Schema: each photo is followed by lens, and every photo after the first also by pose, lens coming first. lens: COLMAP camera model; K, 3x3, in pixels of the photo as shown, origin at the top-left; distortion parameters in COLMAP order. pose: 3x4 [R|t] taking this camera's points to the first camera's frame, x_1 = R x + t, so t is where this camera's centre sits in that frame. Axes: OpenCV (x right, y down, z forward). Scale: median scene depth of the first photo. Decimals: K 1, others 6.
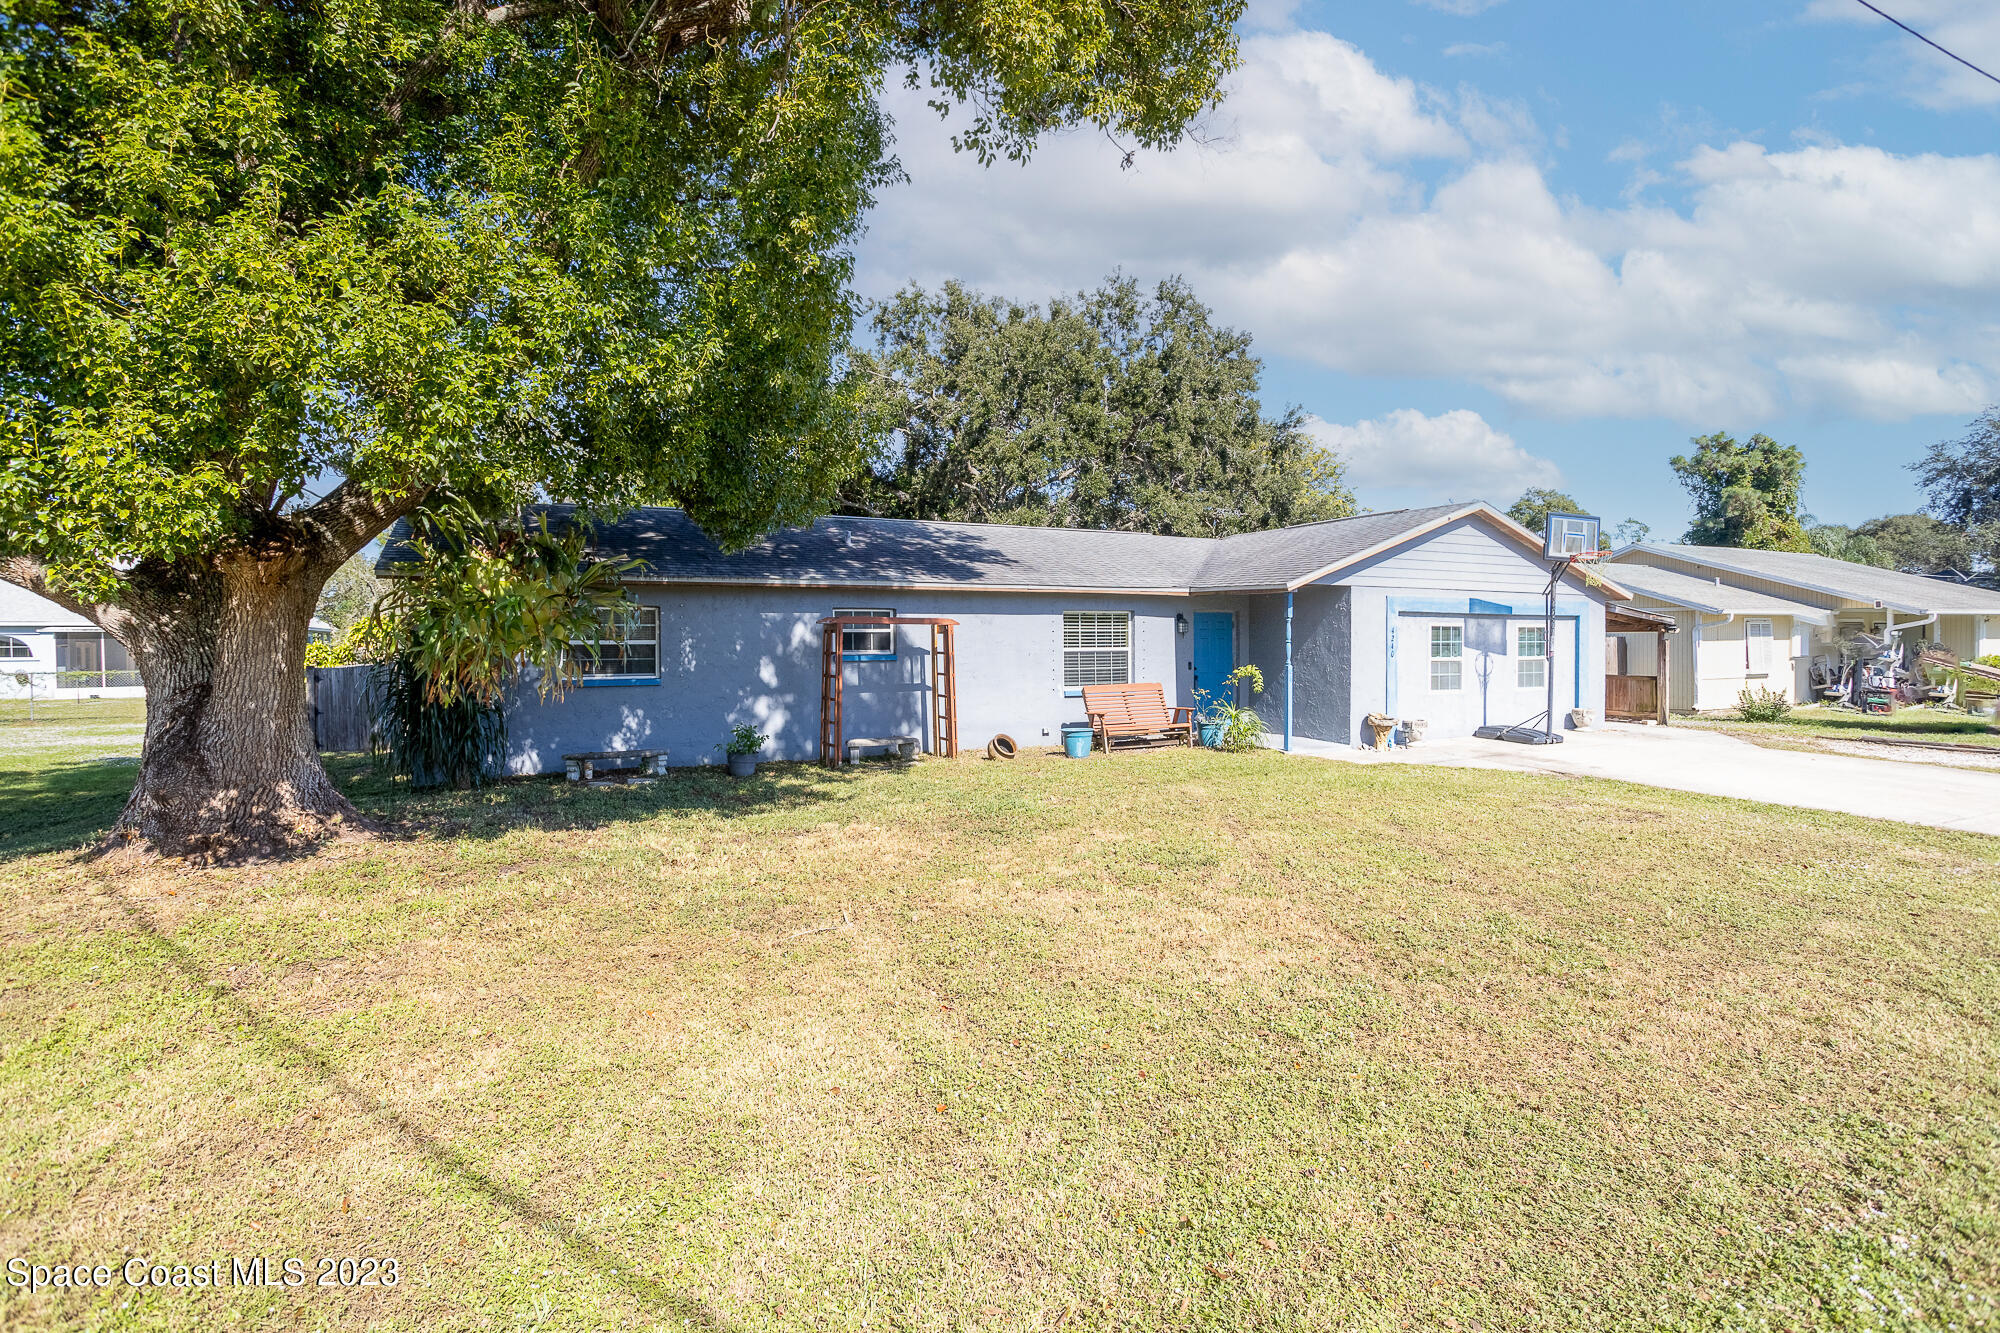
lens RADIAL K [[964.3, 0, 1000.8], [0, 964.3, 660.4], [0, 0, 1]] dist [-0.025772, 0.014049]
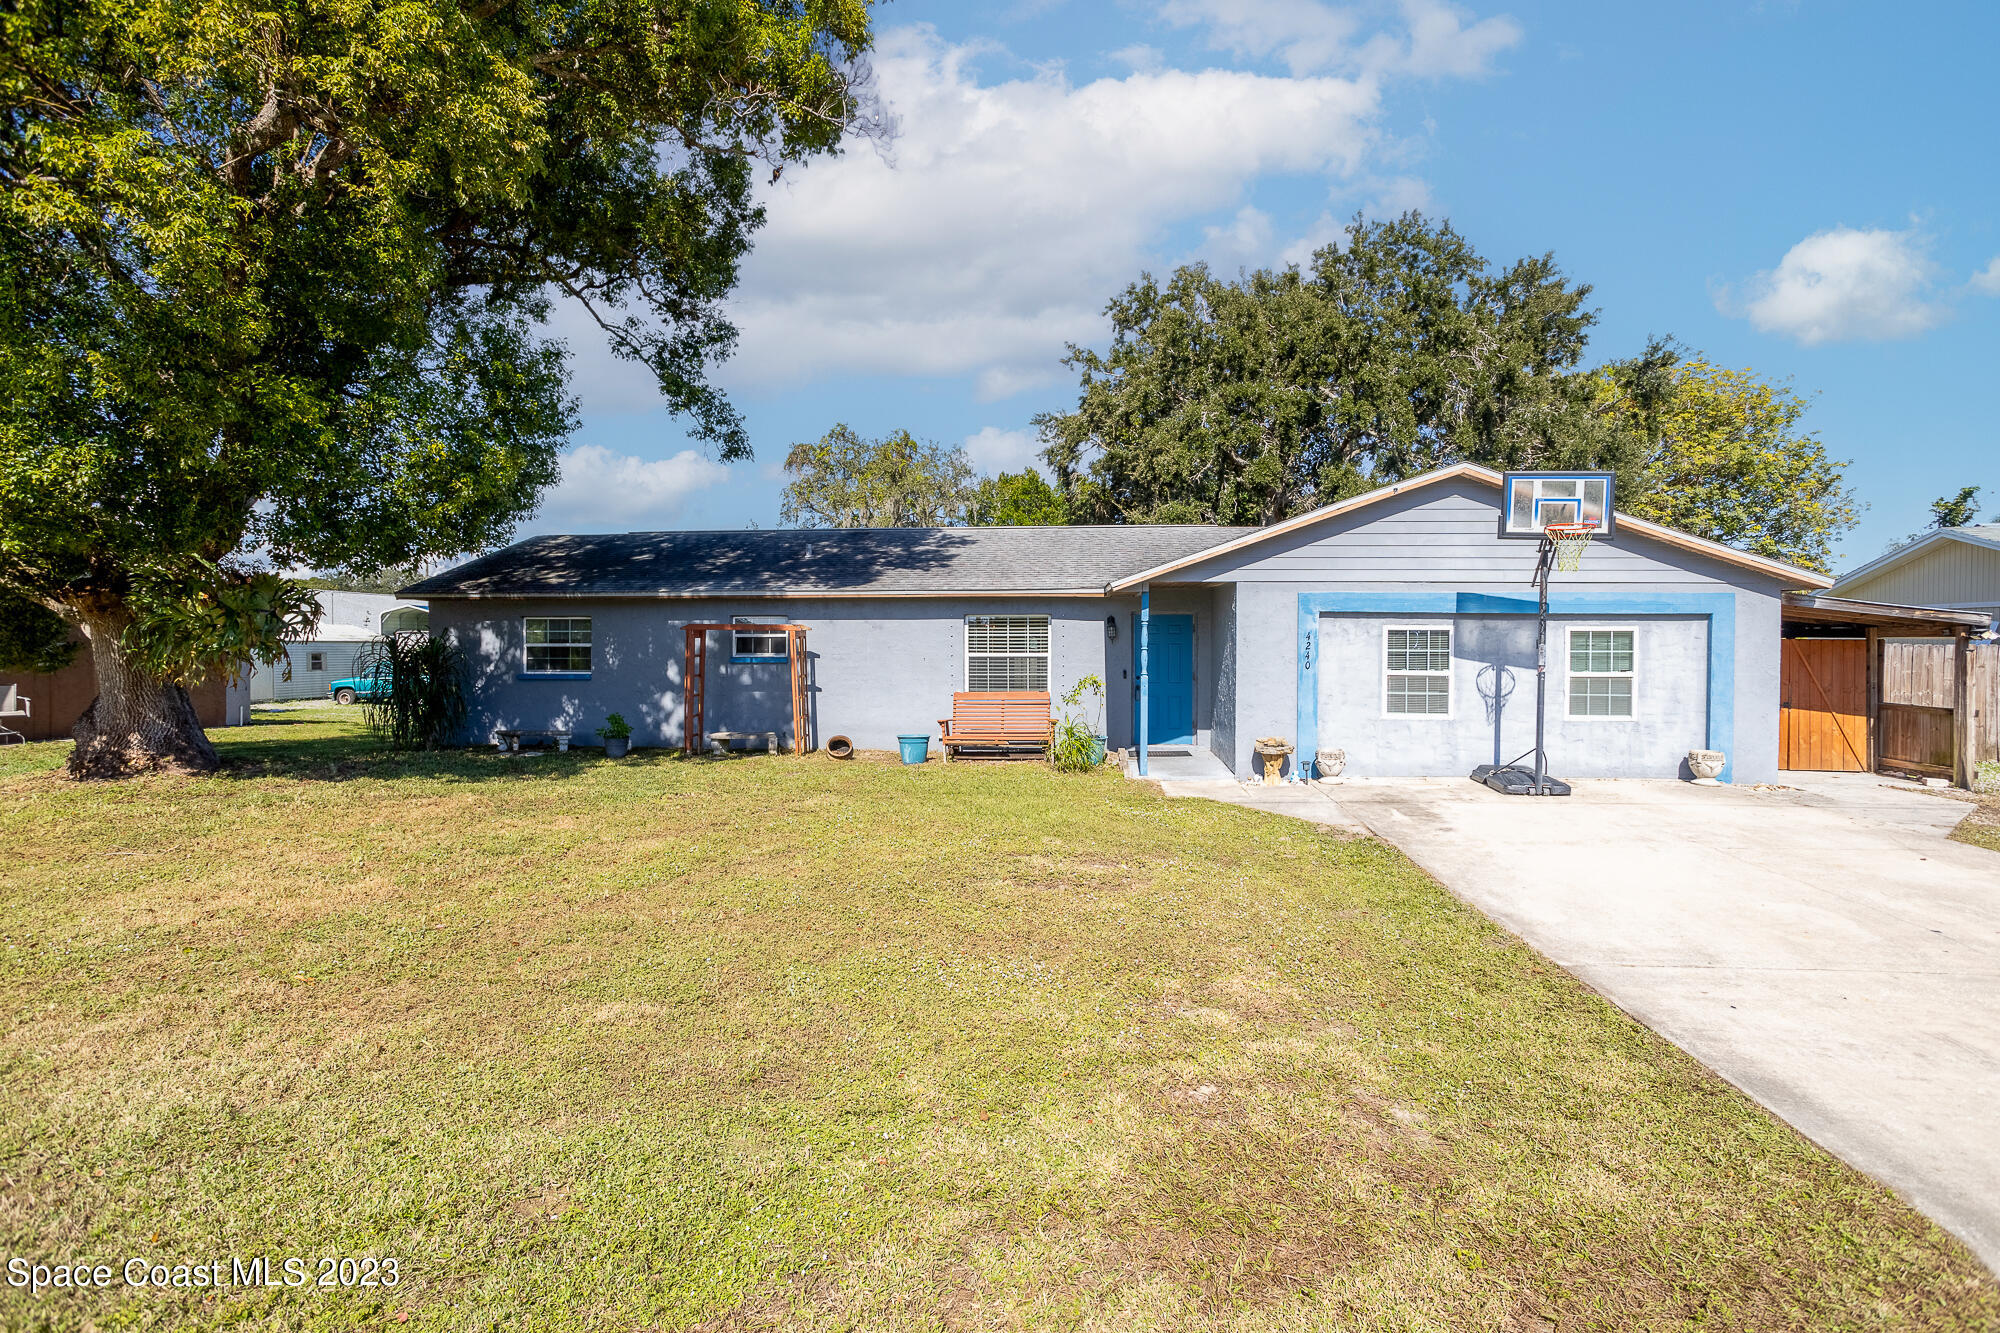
lens RADIAL K [[964.3, 0, 1002.2], [0, 964.3, 660.7], [0, 0, 1]] dist [-0.025772, 0.014049]
pose [[0.849773, 0.016213, -0.526899, 0.615289], [-0.014722, 0.999867, 0.007023, -0.012667], [0.526943, 0.001789, 0.849899, 0.185222]]
